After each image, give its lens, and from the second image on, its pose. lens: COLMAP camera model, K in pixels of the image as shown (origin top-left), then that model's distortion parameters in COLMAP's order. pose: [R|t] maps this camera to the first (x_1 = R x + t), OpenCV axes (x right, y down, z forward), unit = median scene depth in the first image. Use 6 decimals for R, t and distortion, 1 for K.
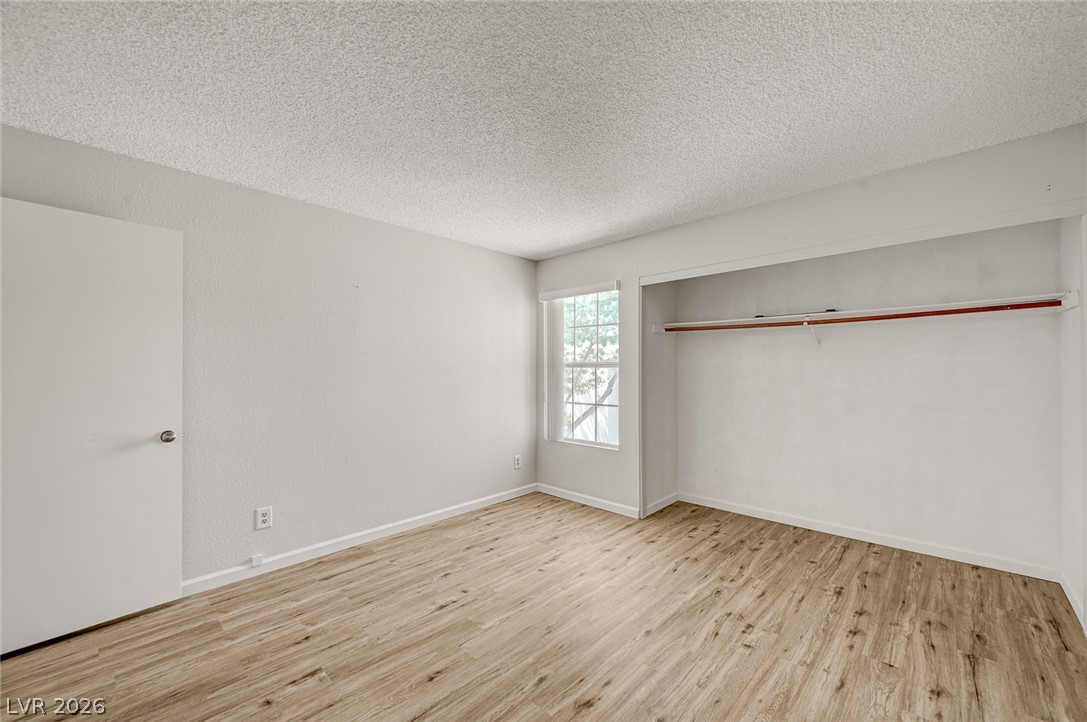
lens RADIAL K [[427.2, 0, 556.1], [0, 427.2, 368.7], [0, 0, 1]] dist [0.000695, 0.000238]
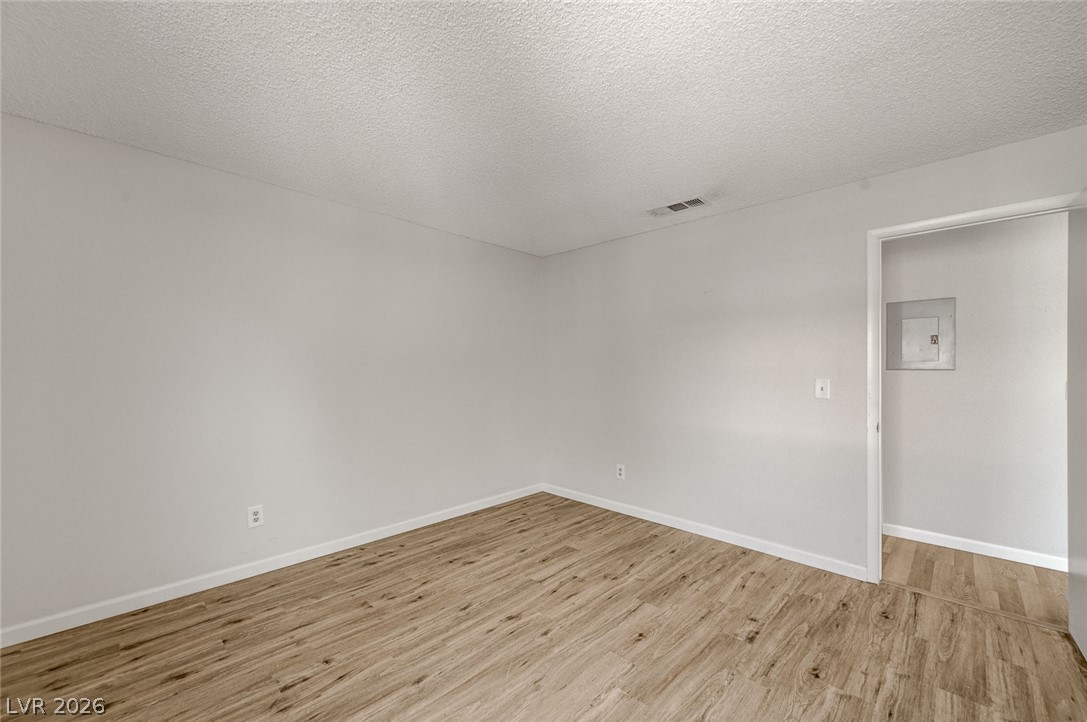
lens RADIAL K [[434.6, 0, 544.7], [0, 434.6, 369.4], [0, 0, 1]] dist [0.001467, 0.000201]
pose [[-0.999420, 0.003280, 0.033888, -0.055040], [0.003131, 0.999985, -0.004447, 0.008970], [-0.033902, -0.004338, -0.999416, 1.625112]]
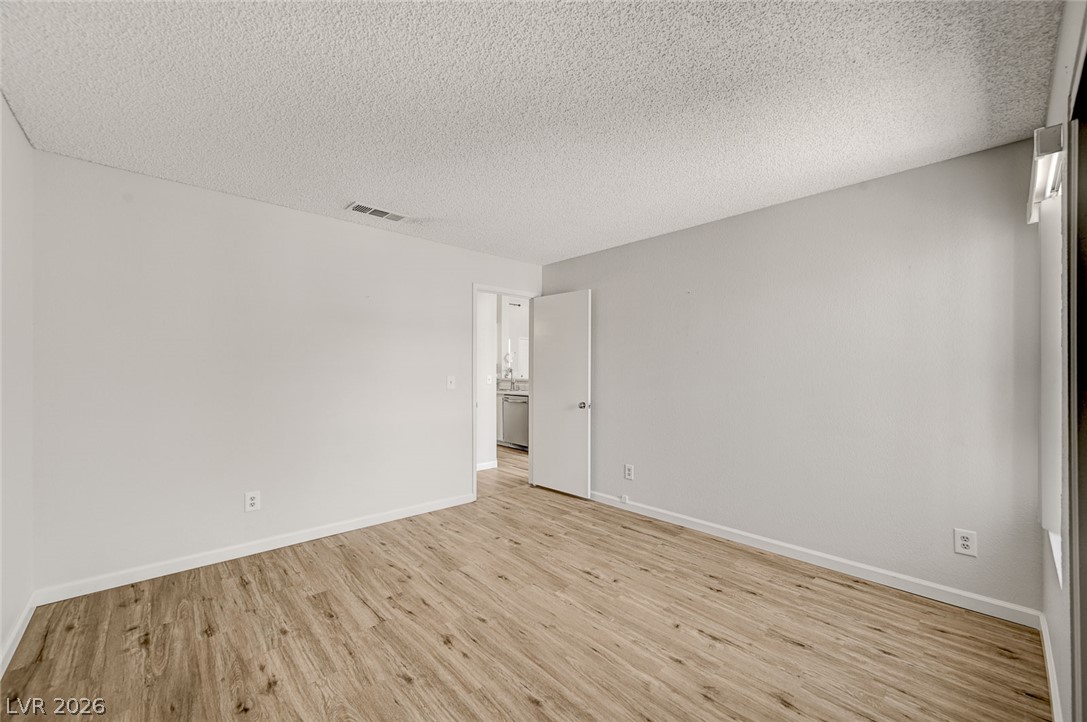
lens RADIAL K [[434.6, 0, 544.7], [0, 434.6, 369.4], [0, 0, 1]] dist [0.001467, 0.000201]
pose [[-0.086544, 0.003140, -0.996243, 0.889164], [0.004640, 0.999985, 0.002749, 0.001279], [0.996237, -0.004385, -0.086557, 0.956345]]
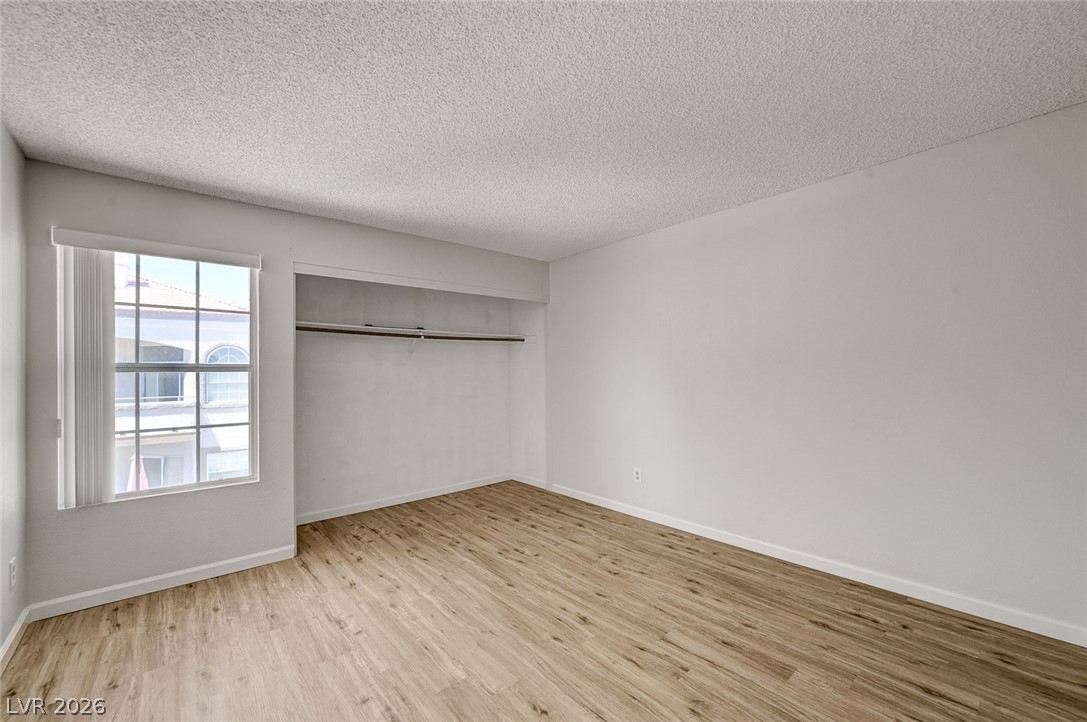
lens RADIAL K [[434.6, 0, 544.7], [0, 434.6, 369.4], [0, 0, 1]] dist [0.001467, 0.000201]
pose [[0.116281, 0.009587, 0.993170, -0.899318], [0.008484, 0.999907, -0.010645, 0.009206], [-0.993180, 0.009664, 0.116188, 0.657775]]
